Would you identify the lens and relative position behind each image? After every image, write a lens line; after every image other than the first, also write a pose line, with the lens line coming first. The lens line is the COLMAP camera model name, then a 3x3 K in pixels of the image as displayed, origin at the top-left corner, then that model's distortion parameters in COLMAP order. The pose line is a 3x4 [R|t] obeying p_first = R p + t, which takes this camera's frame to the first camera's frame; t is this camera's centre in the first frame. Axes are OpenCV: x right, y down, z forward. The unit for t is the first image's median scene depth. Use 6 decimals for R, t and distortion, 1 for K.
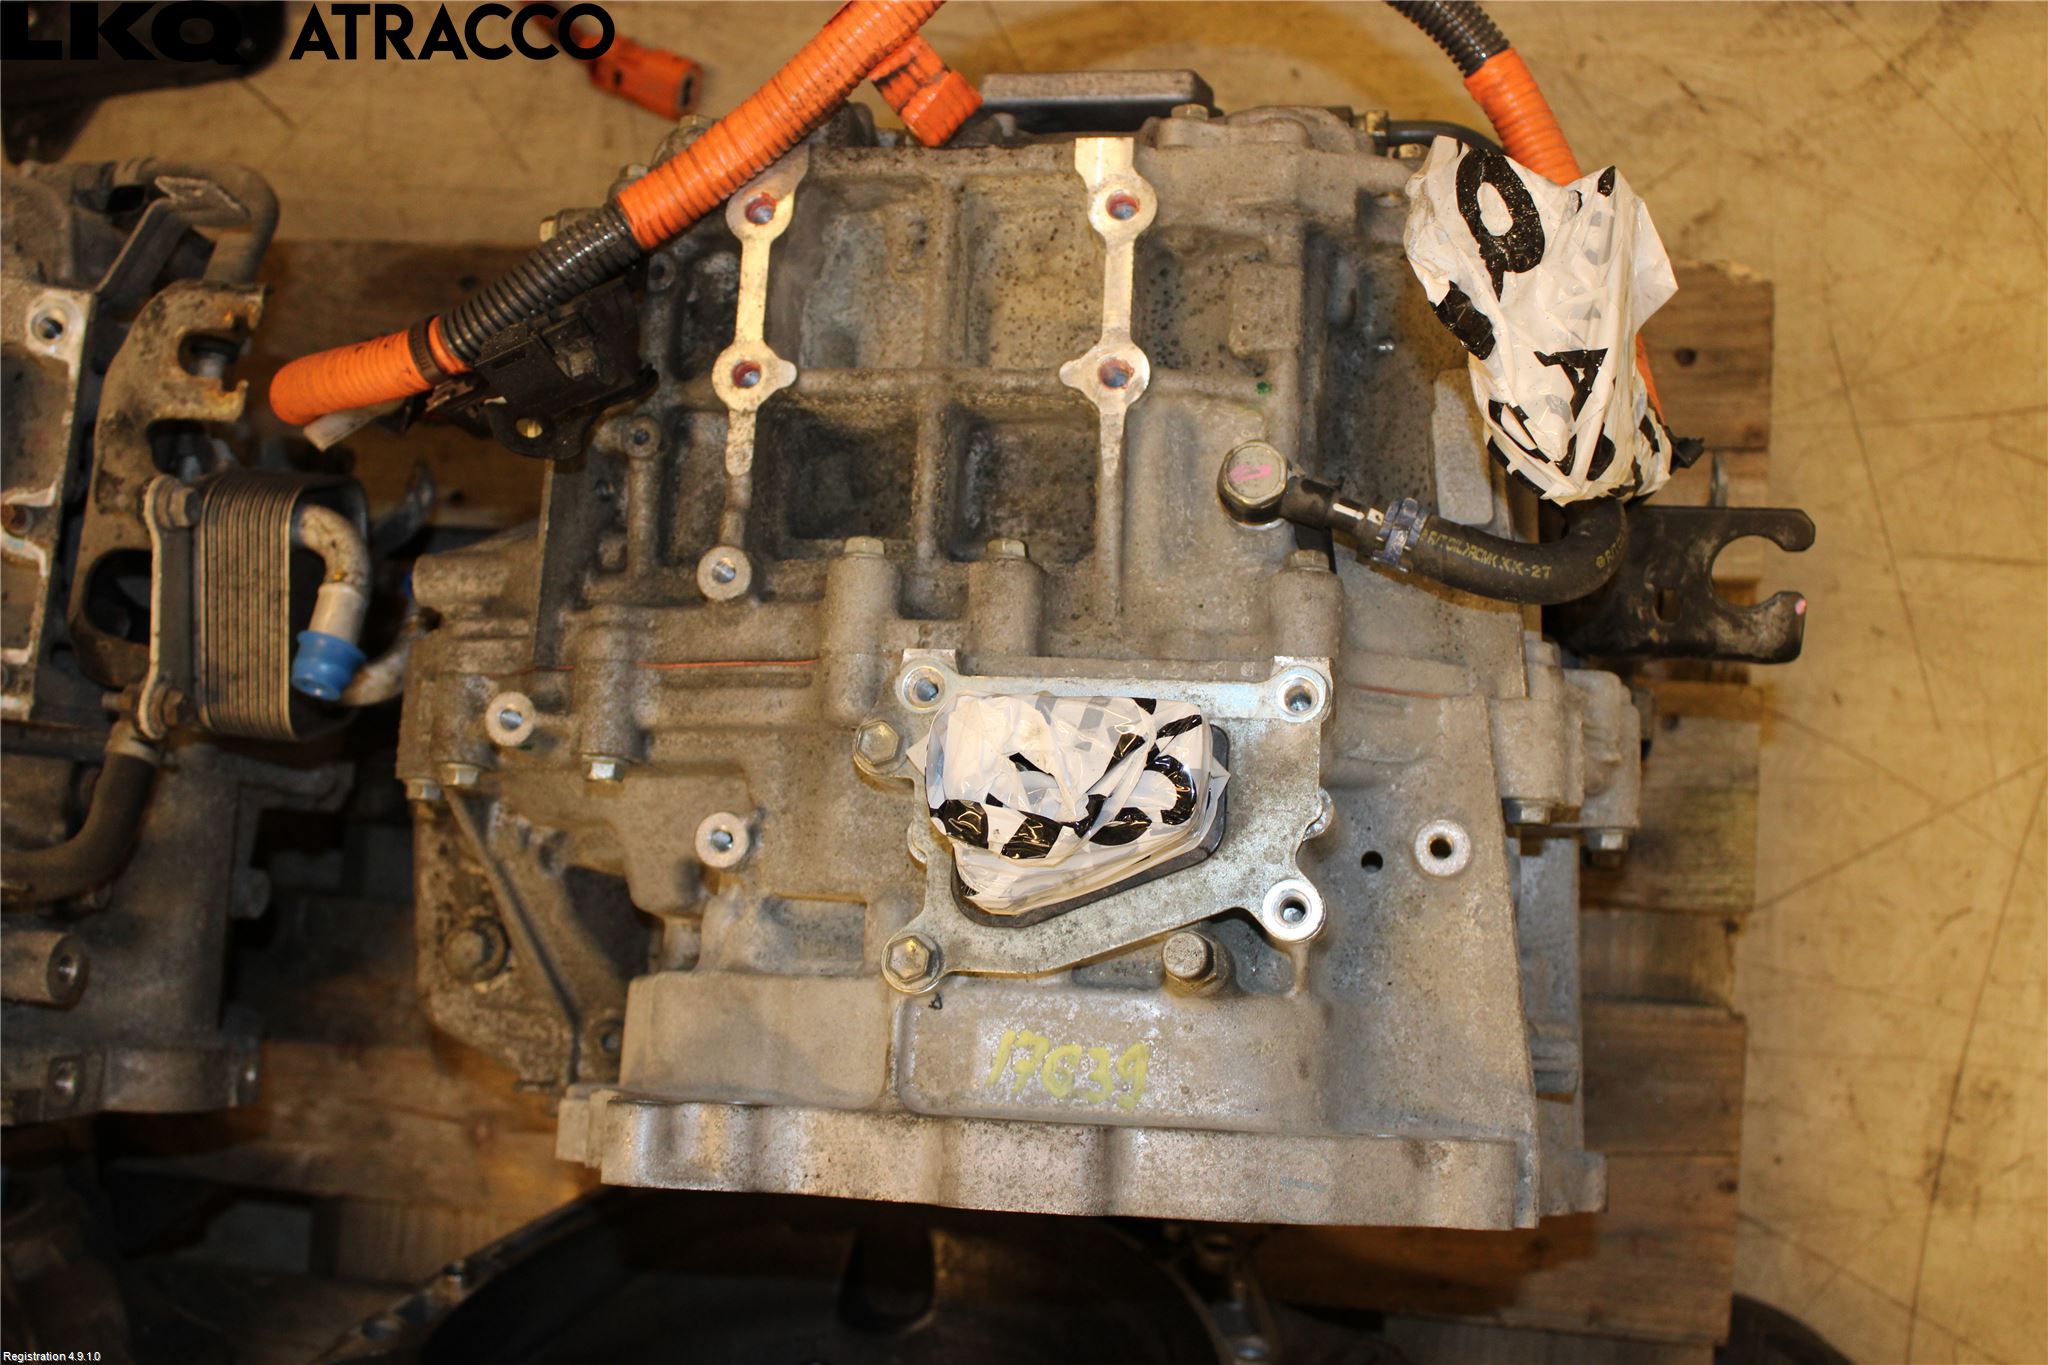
lens RADIAL K [[2205.2, 0, 1024.0], [0, 2205.2, 682.5], [0, 0, 1]] dist [-0.077090, 0.016947]
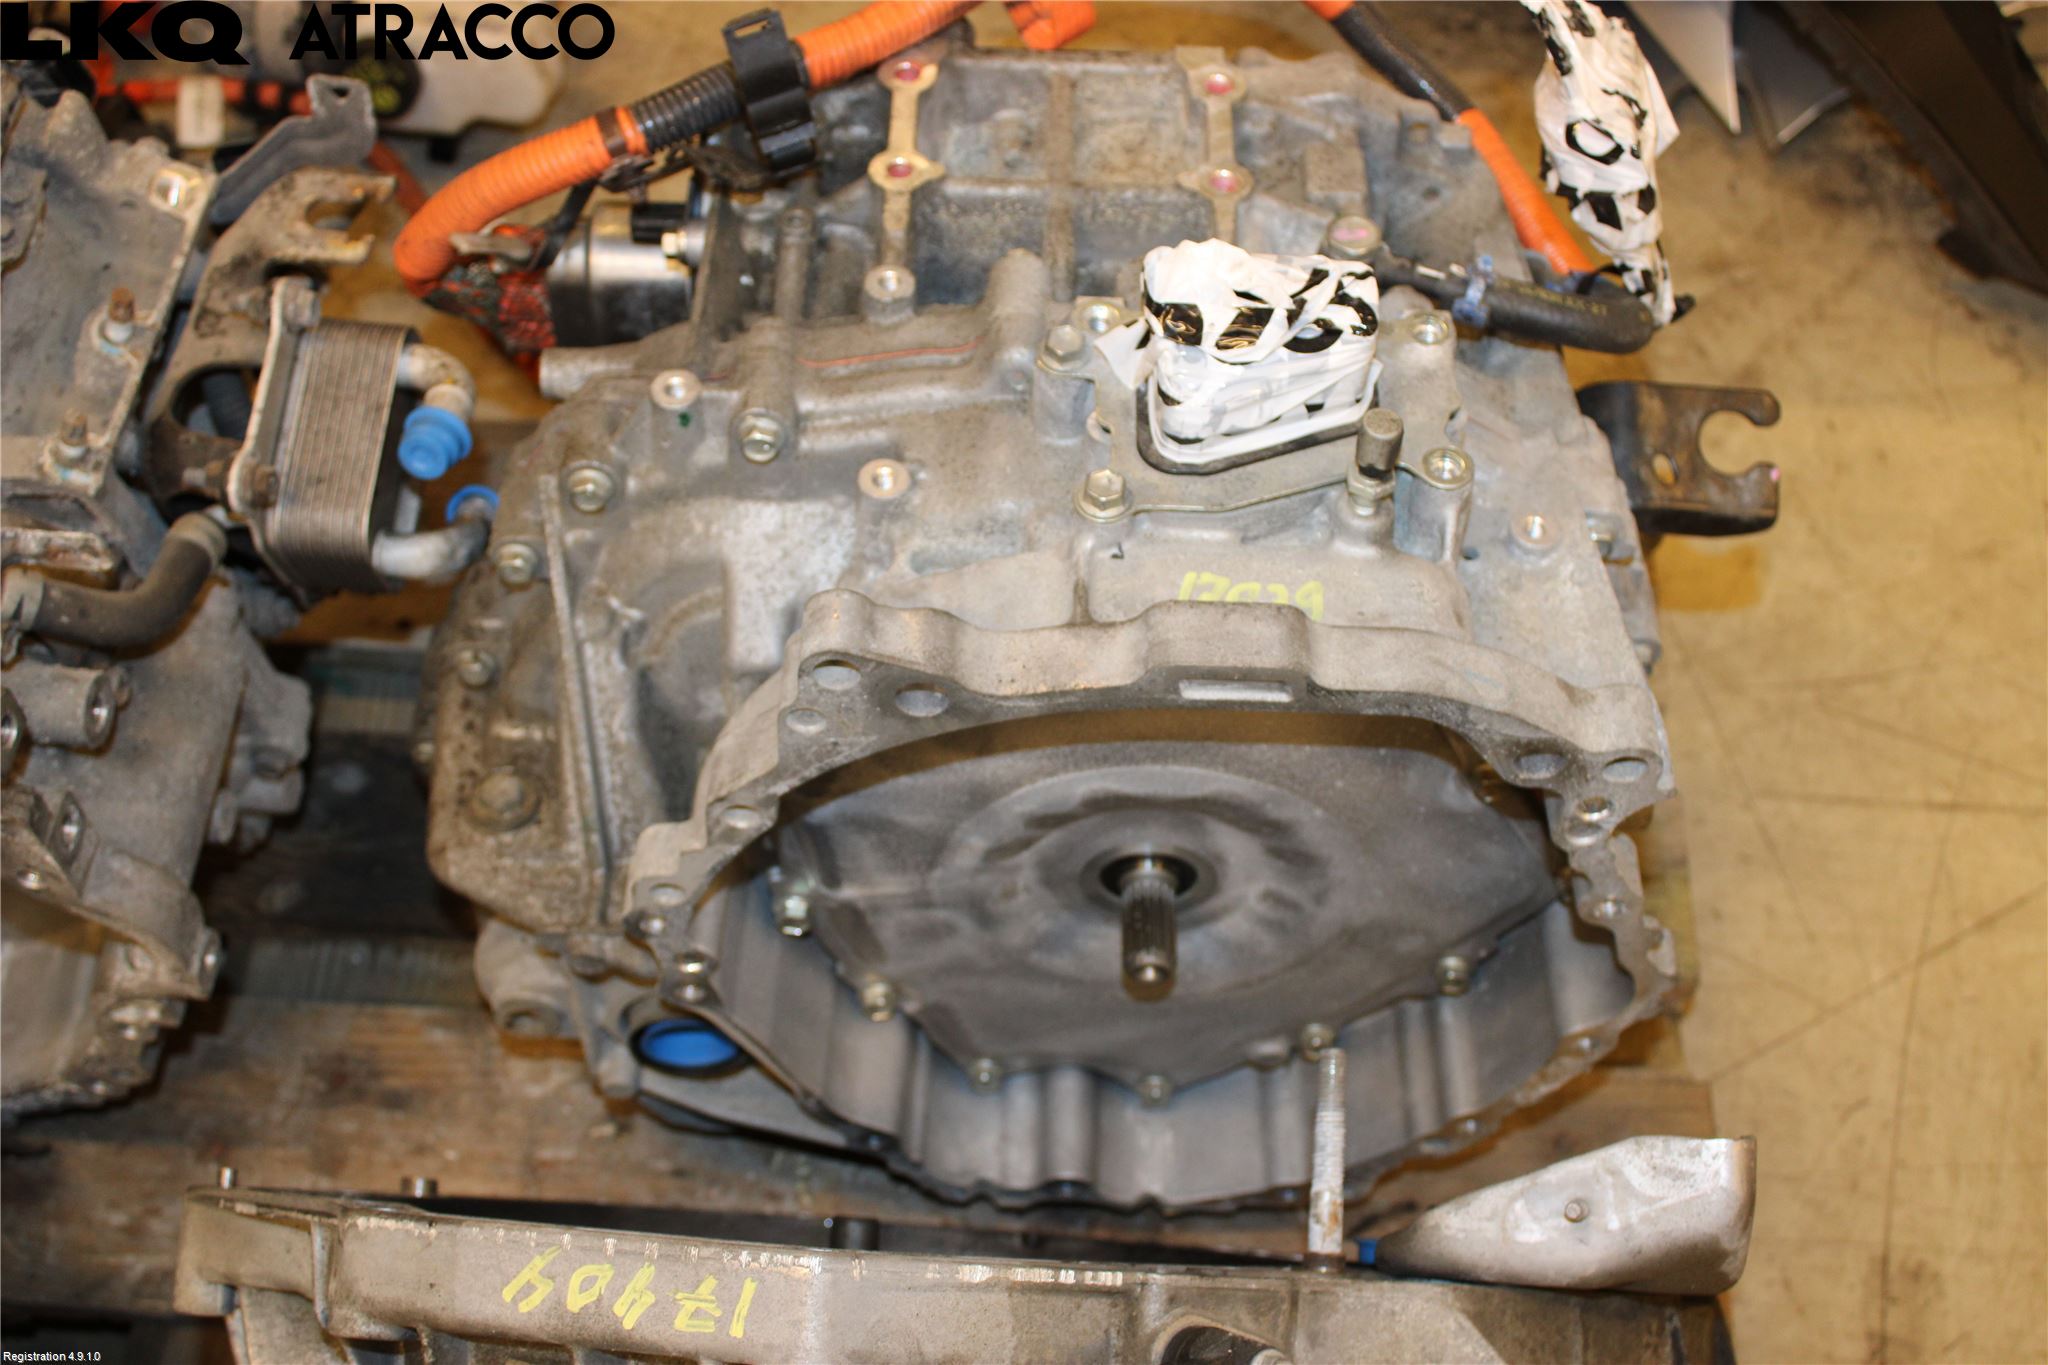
lens RADIAL K [[2339.0, 0, 1024.0], [0, 2339.0, 682.5], [0, 0, 1]] dist [-0.070092, 0.019536]
pose [[0.981596, 0.086589, 0.170212, -0.213336], [-0.000885, 0.893354, -0.449353, 0.557052], [-0.190969, 0.440932, 0.876989, 0.037446]]
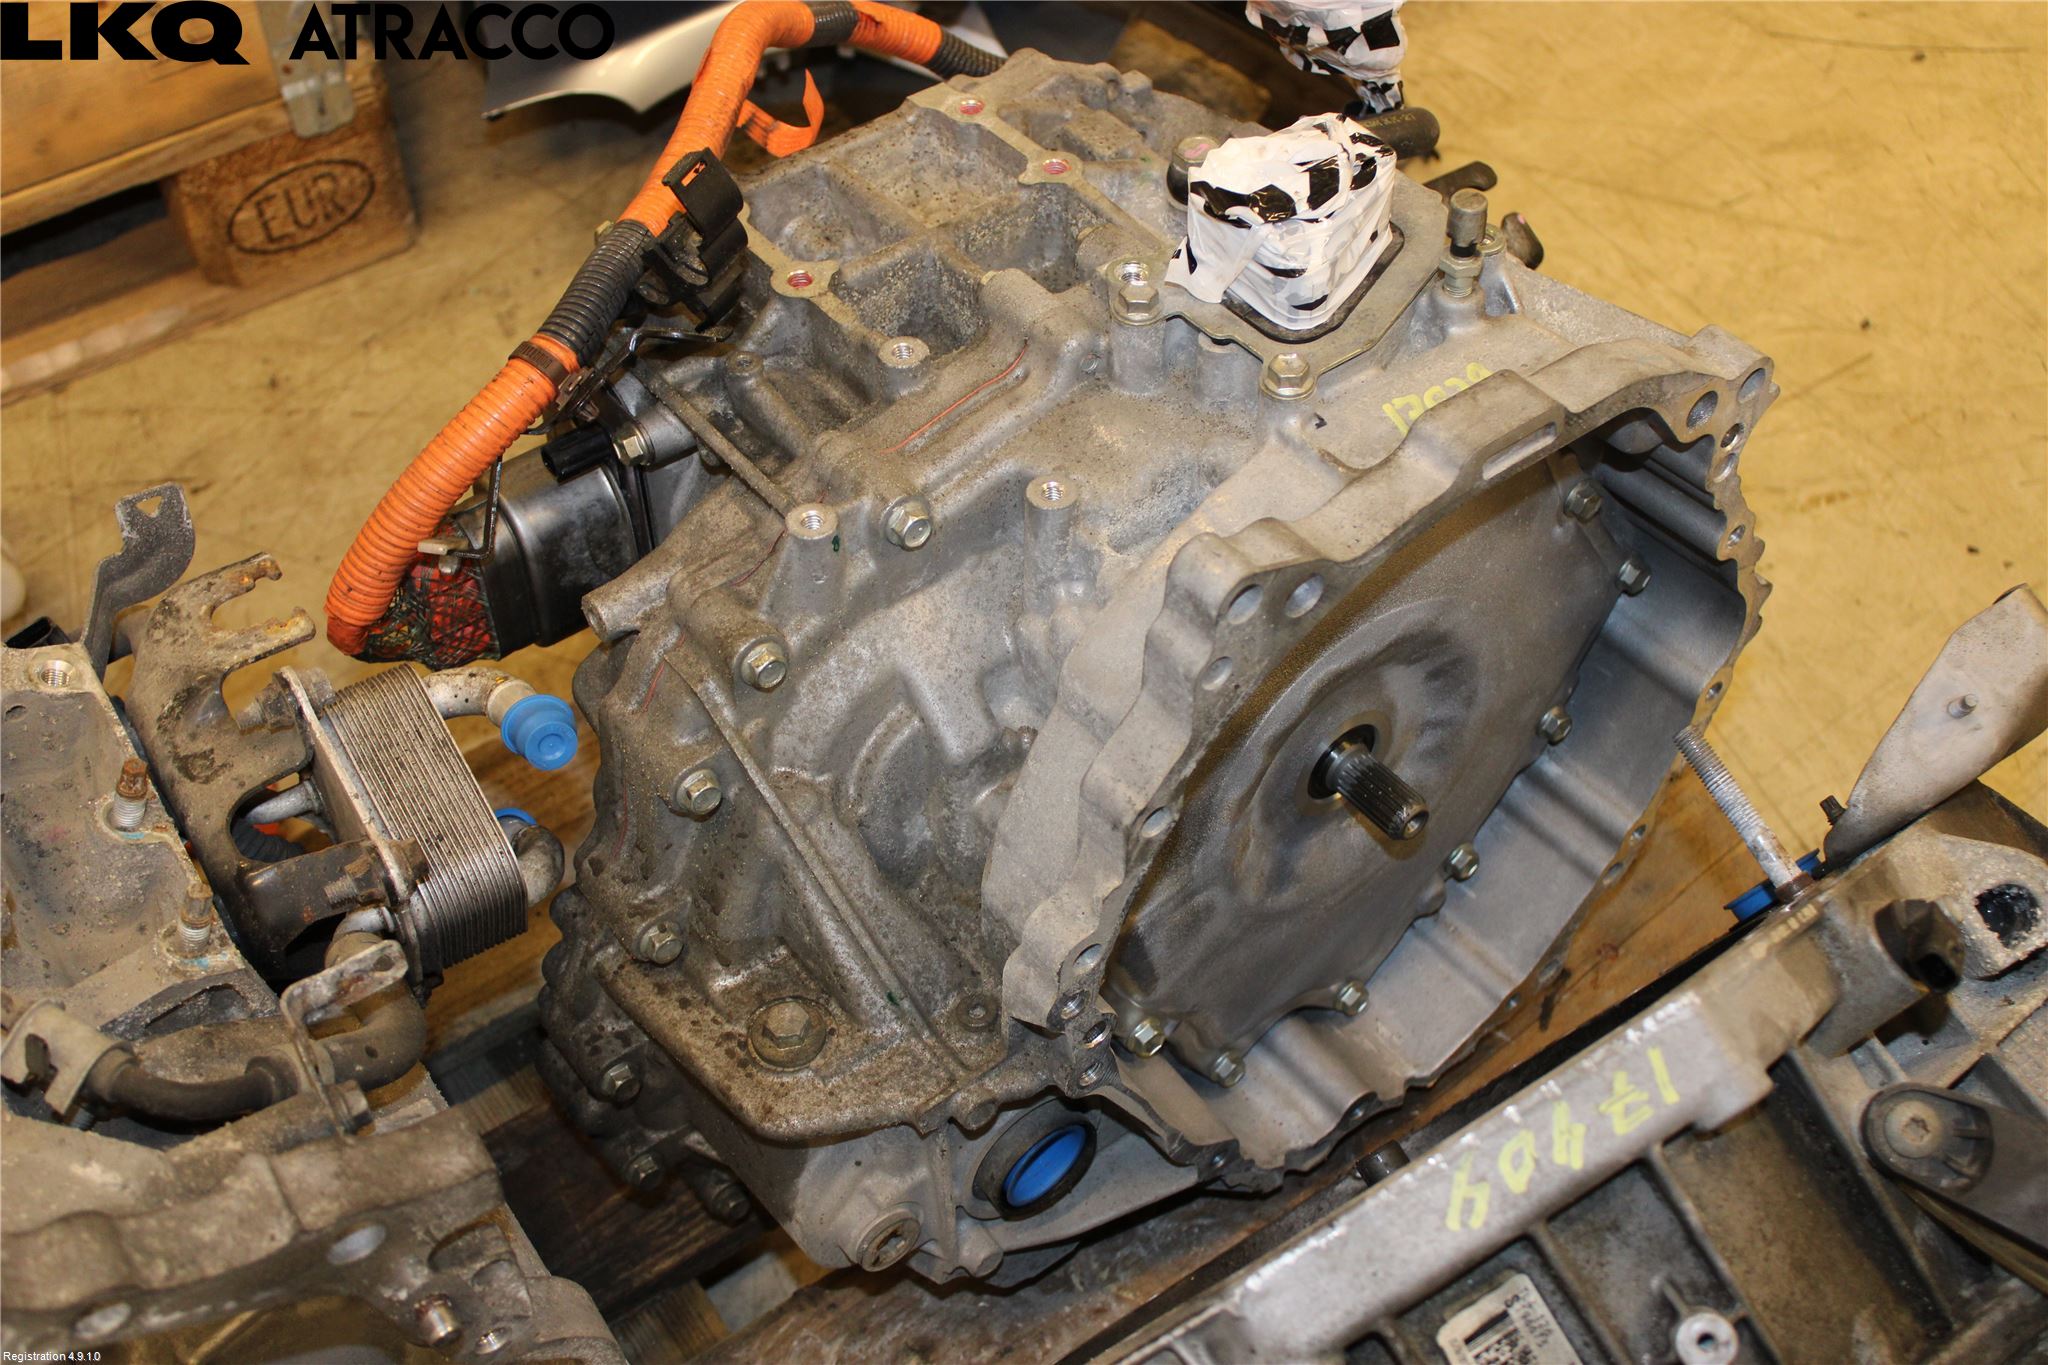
lens RADIAL K [[2366.2, 0, 1026.6], [0, 2366.2, 648.9], [0, 0, 1]] dist [-0.081996, 0.007076]
pose [[0.756592, -0.347694, 0.553784, -0.683789], [0.616523, 0.661502, -0.426983, 0.510673], [-0.217870, 0.664473, 0.714849, 0.190574]]
